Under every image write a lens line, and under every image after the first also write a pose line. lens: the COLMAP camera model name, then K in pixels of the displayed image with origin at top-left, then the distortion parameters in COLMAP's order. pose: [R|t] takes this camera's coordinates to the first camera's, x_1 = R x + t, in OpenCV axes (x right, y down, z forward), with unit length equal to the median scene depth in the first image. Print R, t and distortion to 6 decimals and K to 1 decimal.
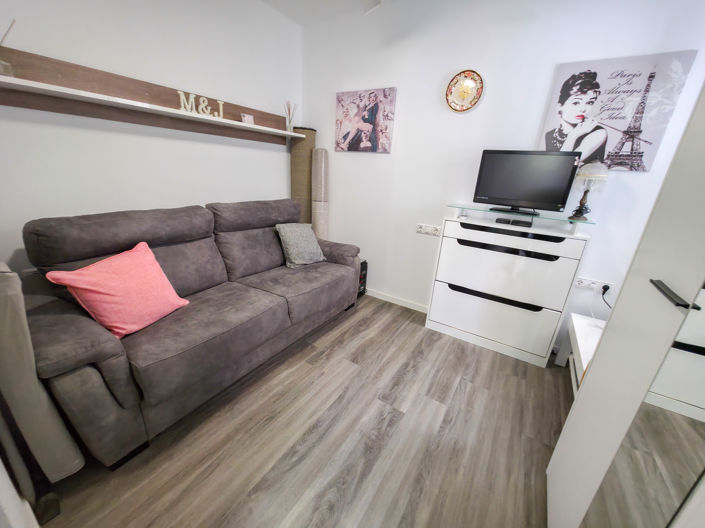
lens RADIAL K [[279.7, 0, 352.4], [0, 279.7, 265.7], [0, 0, 1]] dist [-0.000387, 0.000079]
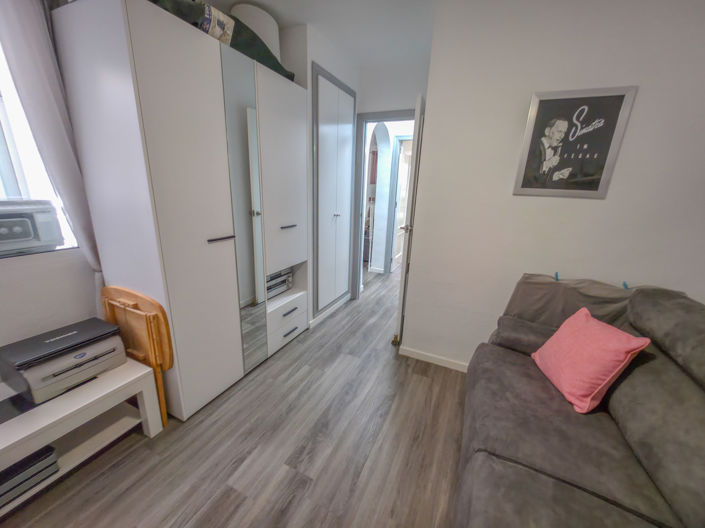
lens RADIAL K [[279.7, 0, 352.5], [0, 279.7, 264.2], [0, 0, 1]] dist [-0.000387, 0.000079]
pose [[-0.985827, -0.061452, -0.156105, 0.153061], [-0.139923, 0.814537, 0.562984, -0.554424], [0.092557, 0.576848, -0.811591, 1.406421]]
